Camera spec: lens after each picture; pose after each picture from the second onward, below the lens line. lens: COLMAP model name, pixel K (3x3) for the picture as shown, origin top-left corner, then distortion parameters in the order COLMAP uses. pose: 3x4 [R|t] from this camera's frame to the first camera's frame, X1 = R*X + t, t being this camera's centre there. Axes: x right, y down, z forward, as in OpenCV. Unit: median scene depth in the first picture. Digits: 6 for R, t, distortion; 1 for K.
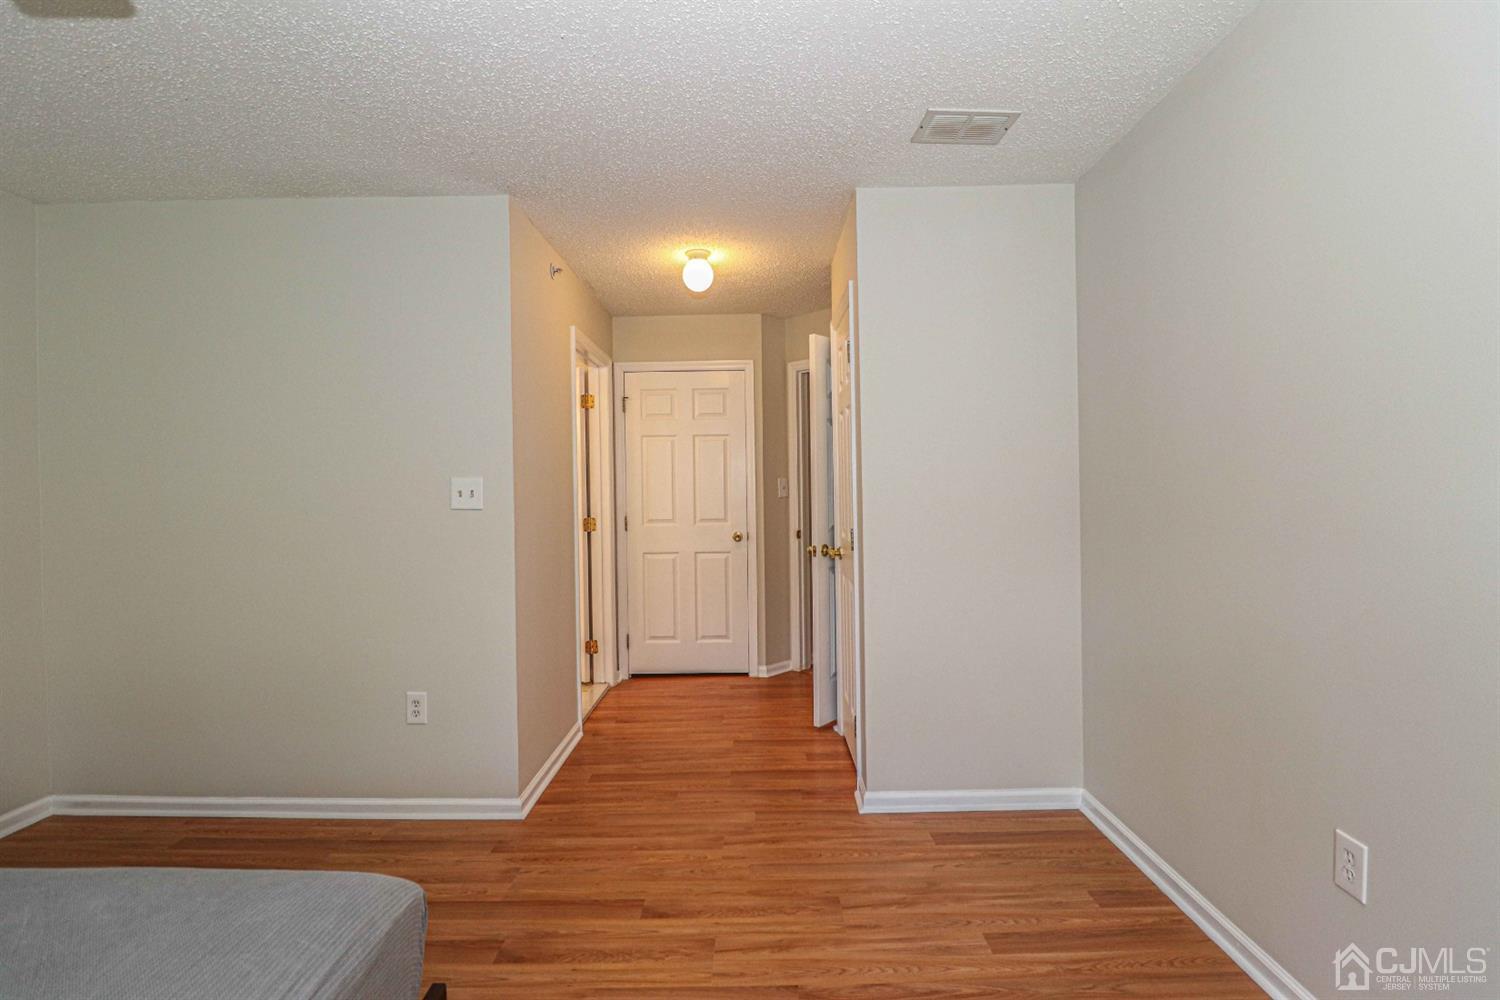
lens RADIAL K [[701.0, 0, 756.5], [0, 701.0, 496.4], [0, 0, 1]] dist [-0.000884, -0.011838]
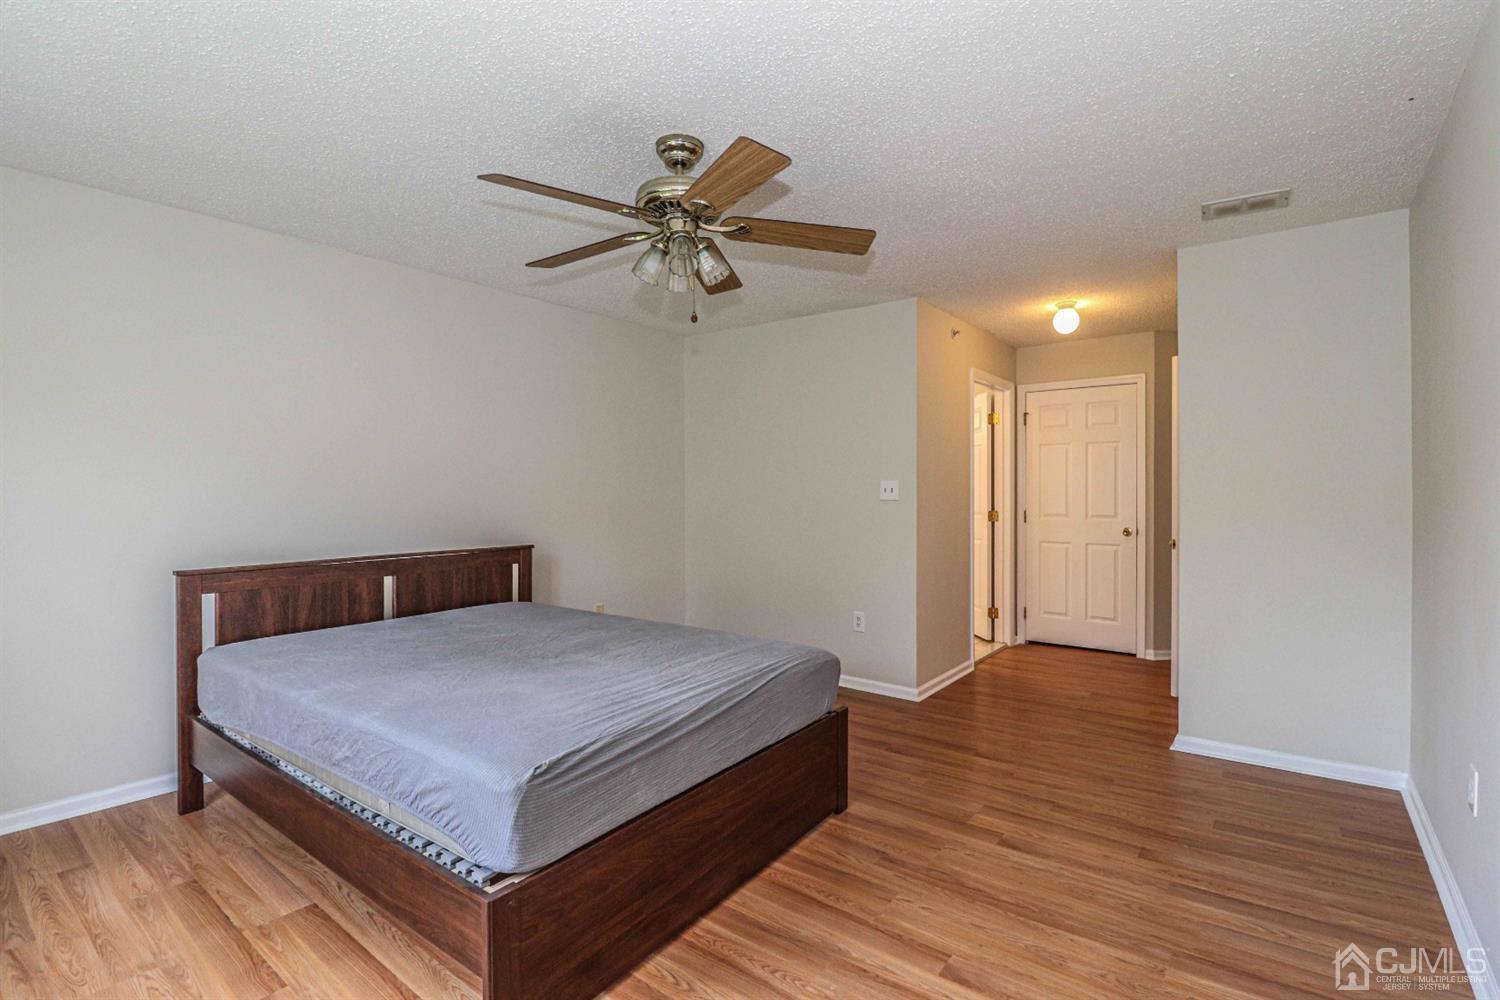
lens RADIAL K [[701.0, 0, 756.5], [0, 701.0, 496.4], [0, 0, 1]] dist [-0.000884, -0.011838]
pose [[0.798139, 0.016746, -0.602241, 0.240907], [-0.015032, 0.999856, 0.007882, 0.001232], [0.602286, 0.002762, 0.798276, -0.355012]]
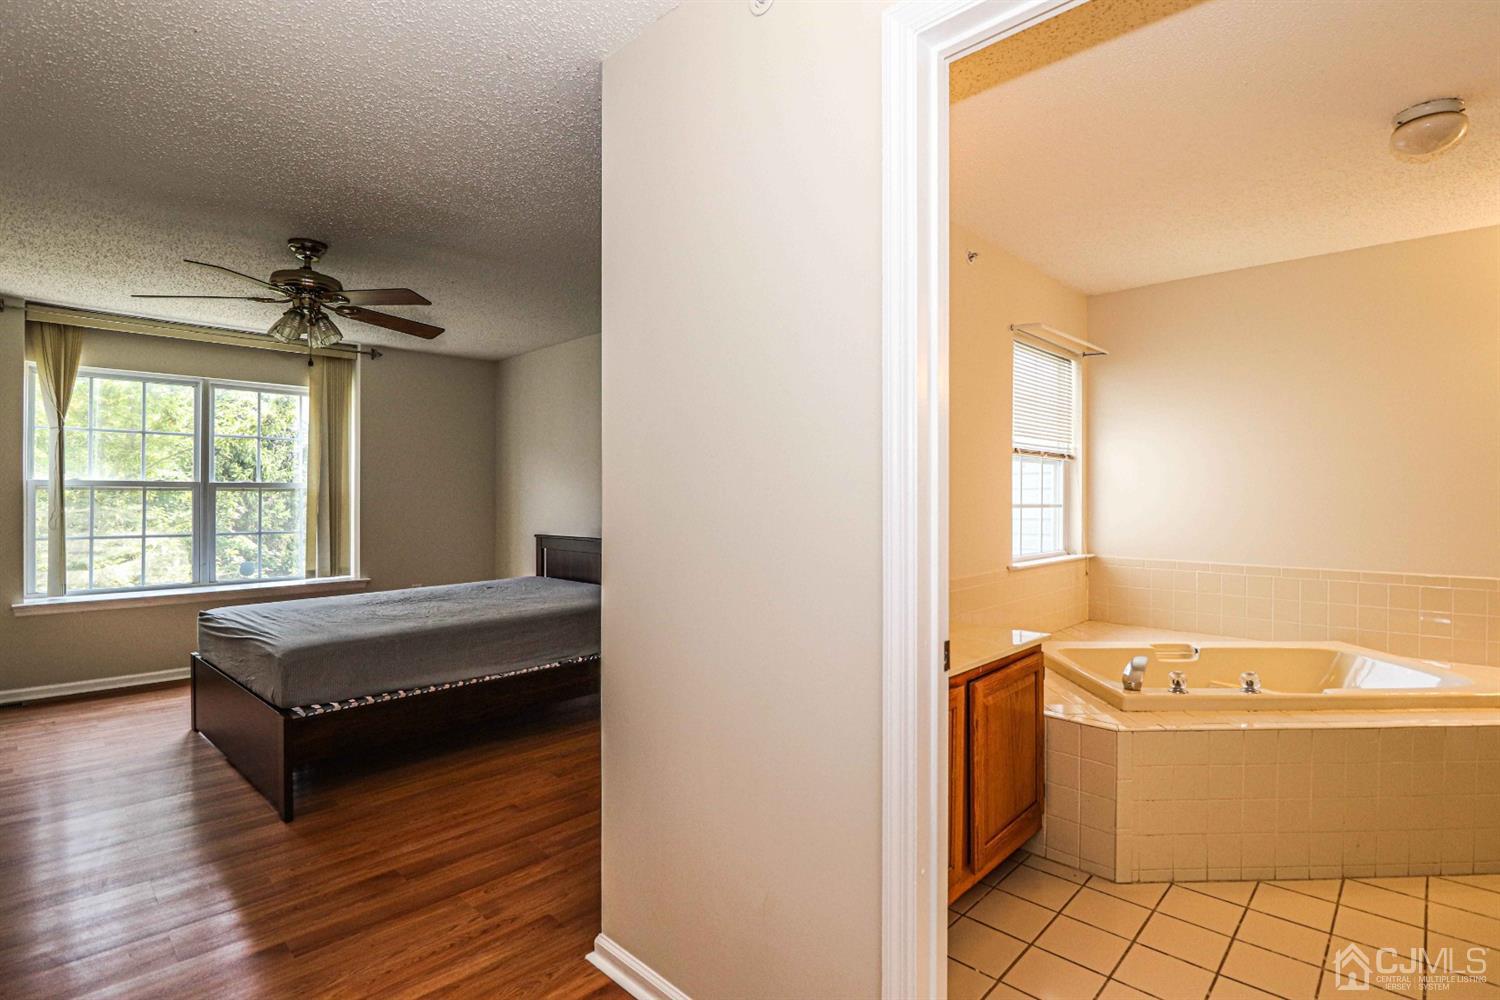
lens RADIAL K [[701.0, 0, 756.5], [0, 701.0, 496.4], [0, 0, 1]] dist [-0.000884, -0.011838]
pose [[-0.692268, 0.013879, -0.721507, 0.040287], [0.005582, 0.999888, 0.013878, -0.011171], [0.721619, 0.005580, -0.692268, 1.282925]]
